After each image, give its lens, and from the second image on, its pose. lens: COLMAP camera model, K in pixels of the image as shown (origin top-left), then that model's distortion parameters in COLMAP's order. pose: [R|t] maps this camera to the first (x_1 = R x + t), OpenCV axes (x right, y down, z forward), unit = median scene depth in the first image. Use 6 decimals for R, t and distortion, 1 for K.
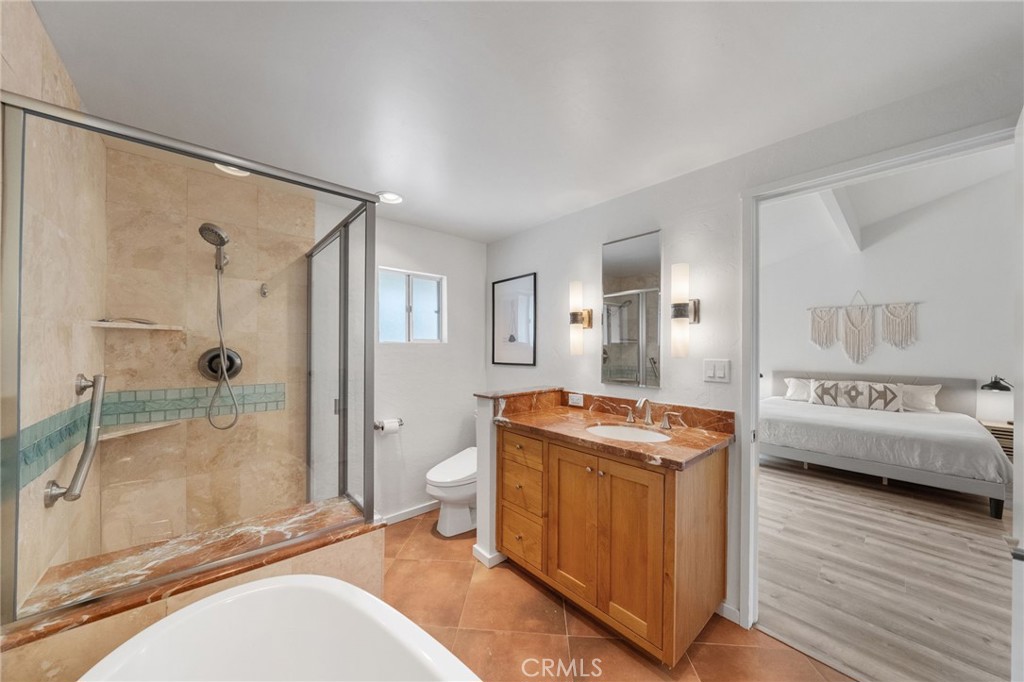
lens RADIAL K [[348.3, 0, 510.6], [0, 348.3, 342.7], [0, 0, 1]] dist [0.001395, 0.000009]
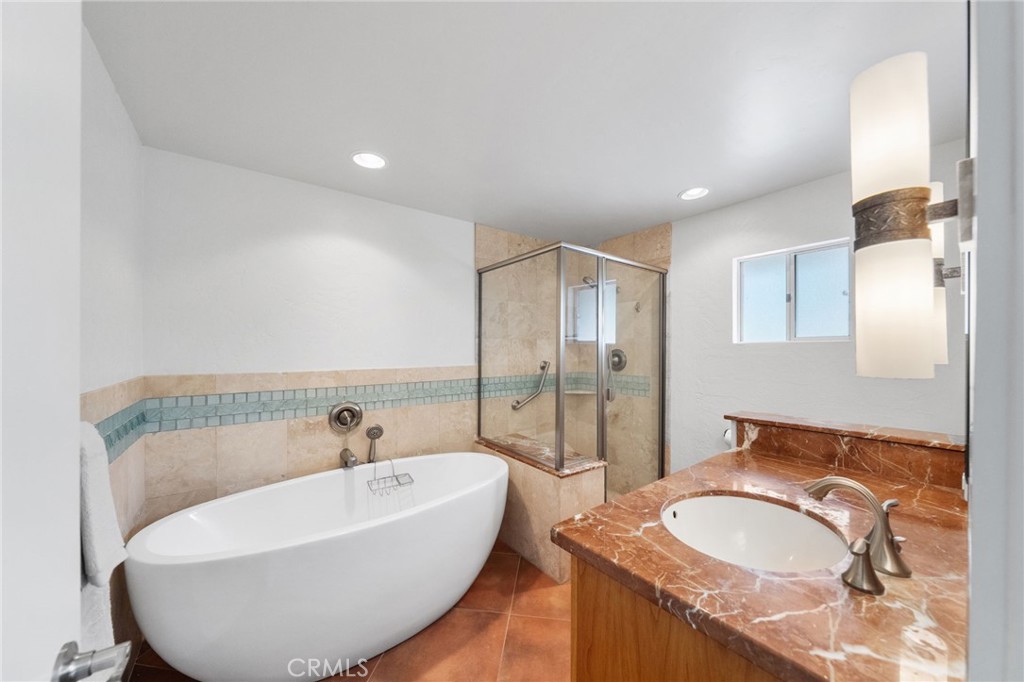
lens RADIAL K [[348.3, 0, 511.9], [0, 348.3, 349.5], [0, 0, 1]] dist [0.001395, 0.000009]
pose [[-0.053579, -0.003260, -0.998558, 0.667440], [0.015491, 0.999872, -0.004095, 0.012549], [0.998443, -0.015688, -0.053521, 0.573823]]
